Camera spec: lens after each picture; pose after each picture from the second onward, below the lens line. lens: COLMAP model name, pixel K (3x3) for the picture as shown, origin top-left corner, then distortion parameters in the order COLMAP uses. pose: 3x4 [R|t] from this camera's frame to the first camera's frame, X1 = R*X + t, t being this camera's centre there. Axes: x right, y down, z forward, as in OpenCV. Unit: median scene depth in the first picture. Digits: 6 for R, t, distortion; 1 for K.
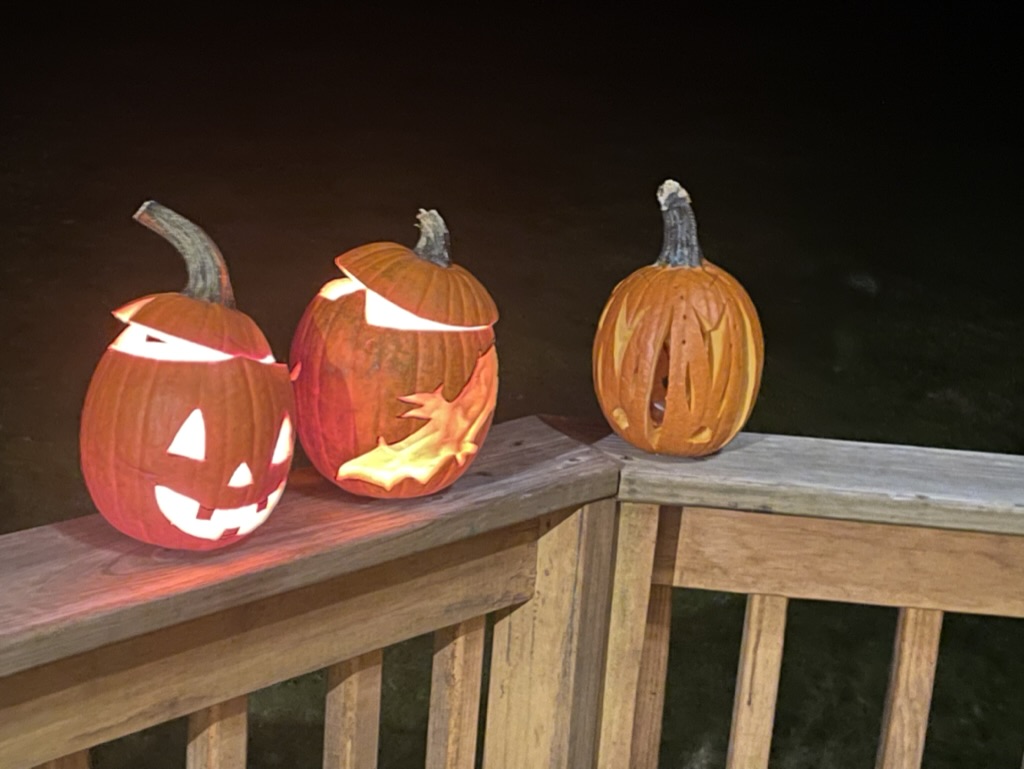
lens RADIAL K [[1717.3, 0, 513.2], [0, 1717.3, 379.8], [0, 0, 1]] dist [0.079284, 0.000000]
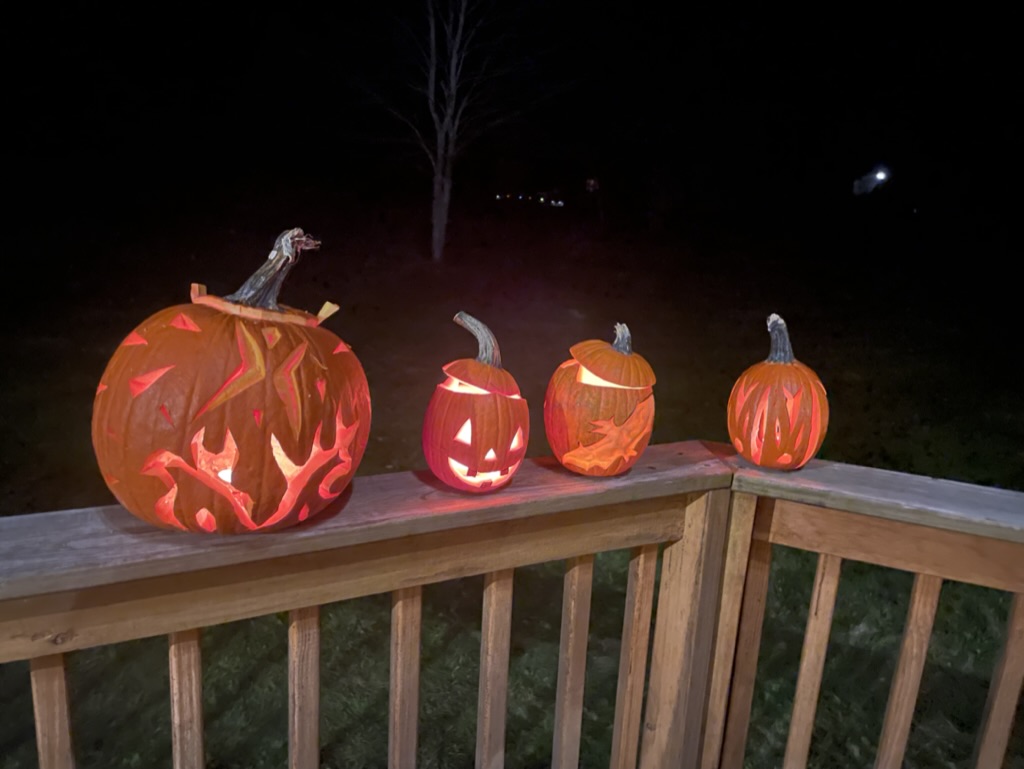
lens RADIAL K [[789.8, 0, 514.4], [0, 789.8, 391.0], [0, 0, 1]] dist [0.037278, -0.020907]
pose [[0.938797, 0.062199, -0.338810, 0.122392], [-0.073882, 0.997031, -0.021681, 0.001256], [0.336455, 0.045386, 0.940605, 0.139686]]
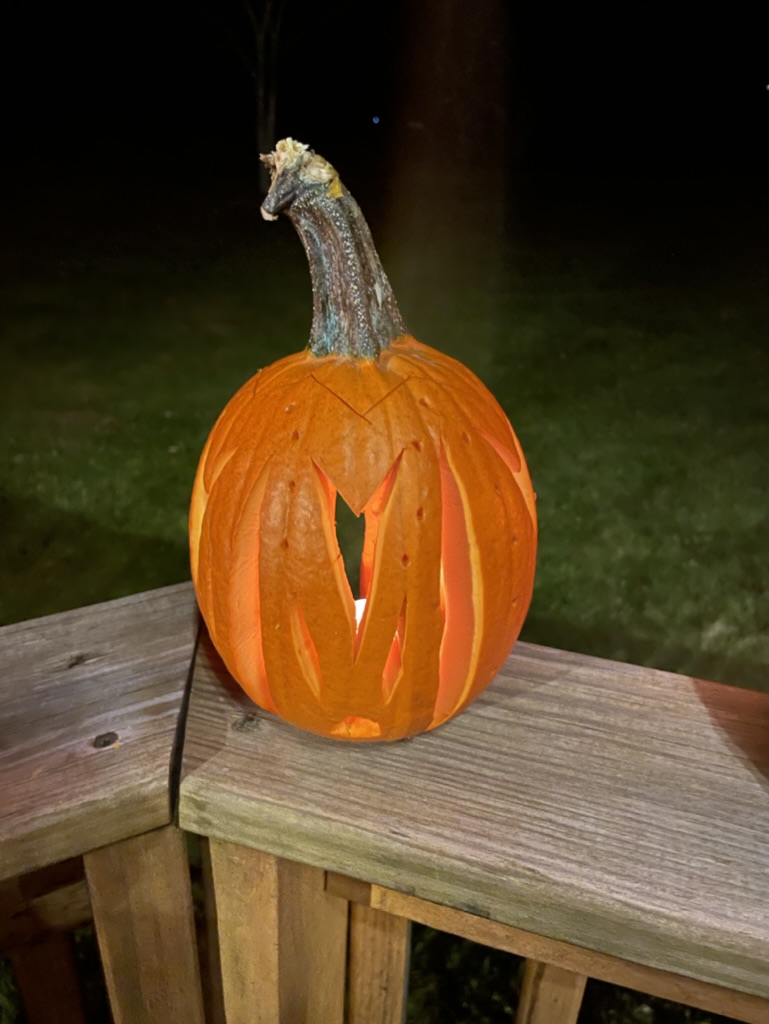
lens RADIAL K [[789.8, 0, 380.3], [0, 789.8, 511.6], [0, 0, 1]] dist [0.037278, -0.020907]
pose [[0.938784, 0.099039, -0.329964, 0.182769], [-0.036735, 0.981104, 0.189964, -0.066831], [0.342543, -0.166214, 0.924682, 0.824303]]
